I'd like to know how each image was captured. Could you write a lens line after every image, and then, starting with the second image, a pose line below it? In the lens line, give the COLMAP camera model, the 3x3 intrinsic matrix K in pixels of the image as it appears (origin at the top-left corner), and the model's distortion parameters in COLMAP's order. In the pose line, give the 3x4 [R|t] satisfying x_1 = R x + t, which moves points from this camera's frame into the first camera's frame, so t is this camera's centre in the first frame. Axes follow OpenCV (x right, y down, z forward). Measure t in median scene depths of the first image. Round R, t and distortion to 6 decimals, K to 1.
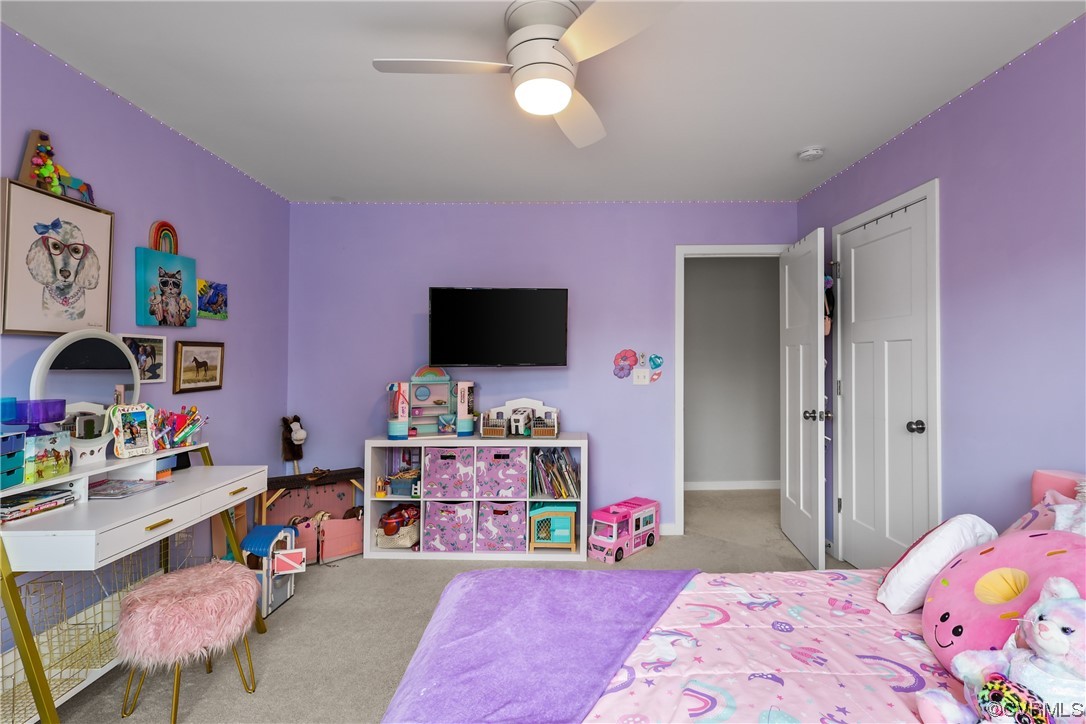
lens RADIAL K [[505.3, 0, 543.8], [0, 505.3, 361.8], [0, 0, 1]] dist [-0.001893, 0.000021]
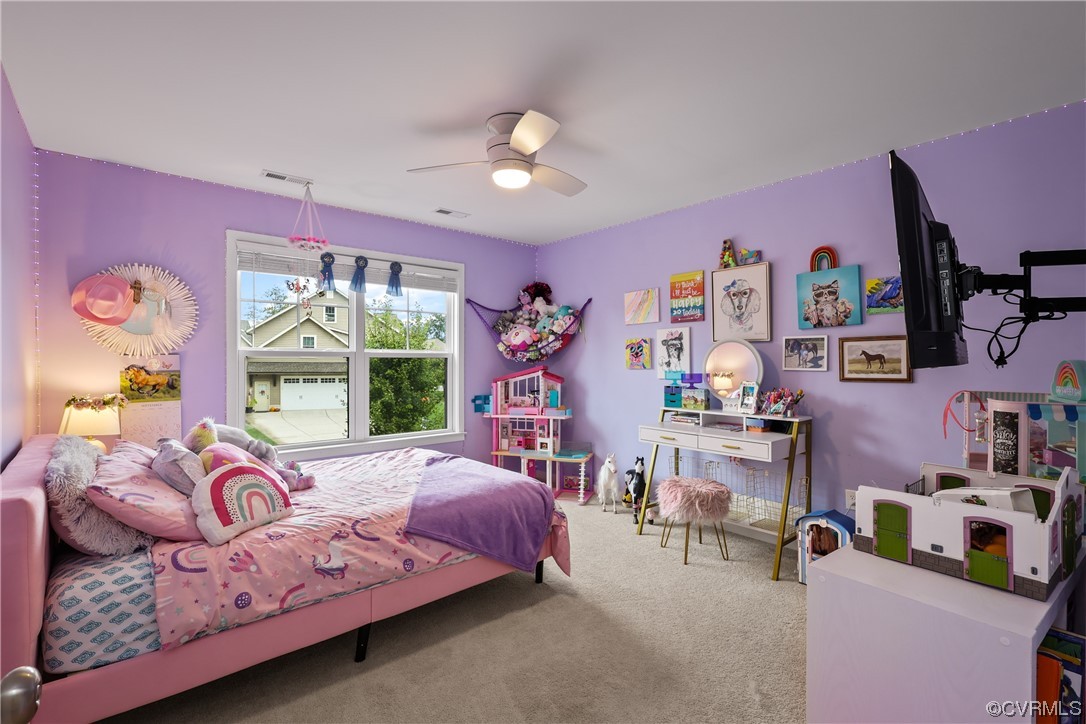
lens RADIAL K [[505.3, 0, 543.0], [0, 505.3, 358.5], [0, 0, 1]] dist [-0.001893, 0.000021]
pose [[-0.741988, -0.000036, -0.670414, 0.643137], [0.000790, 0.999999, -0.000927, 0.009296], [0.670413, -0.001218, -0.741987, 1.479175]]
